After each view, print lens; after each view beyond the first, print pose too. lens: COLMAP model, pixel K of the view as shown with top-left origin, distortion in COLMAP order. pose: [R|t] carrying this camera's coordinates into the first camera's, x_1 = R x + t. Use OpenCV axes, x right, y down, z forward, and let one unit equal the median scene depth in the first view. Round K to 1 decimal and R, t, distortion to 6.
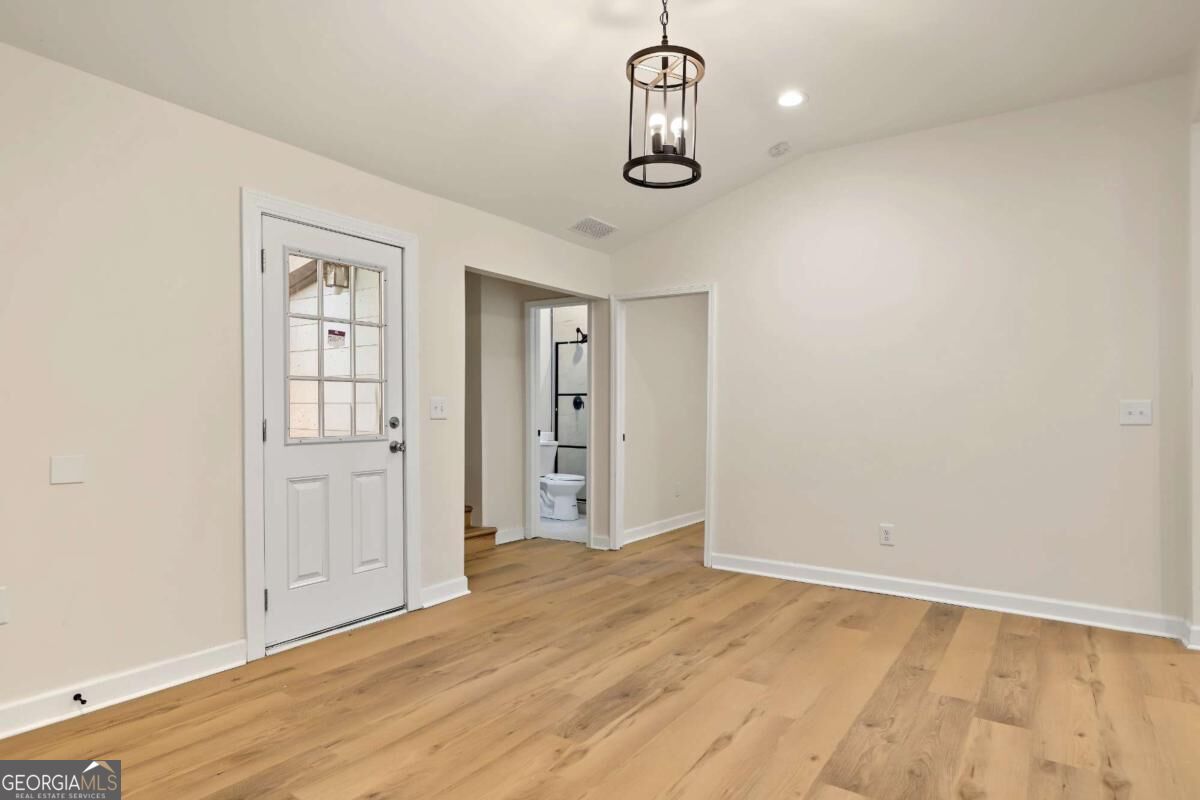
lens RADIAL K [[652.5, 0, 593.5], [0, 652.5, 403.5], [0, 0, 1]] dist [0.007412, 0.000468]
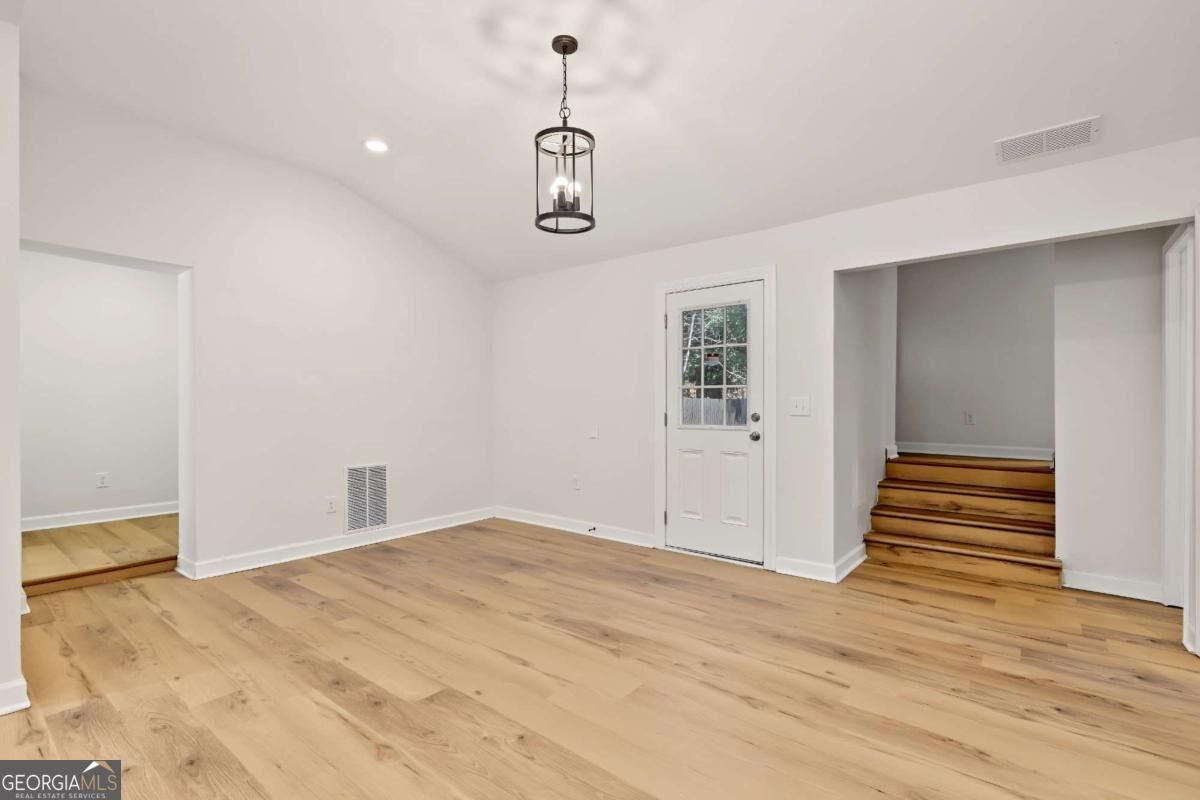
lens RADIAL K [[546.9, 0, 603.9], [0, 546.9, 407.1], [0, 0, 1]] dist [0.001377, 0.000840]
pose [[-0.056103, -0.004701, -0.998414, 0.891465], [0.006923, 0.999963, -0.005098, 0.013429], [0.998401, -0.007198, -0.056069, 0.861305]]
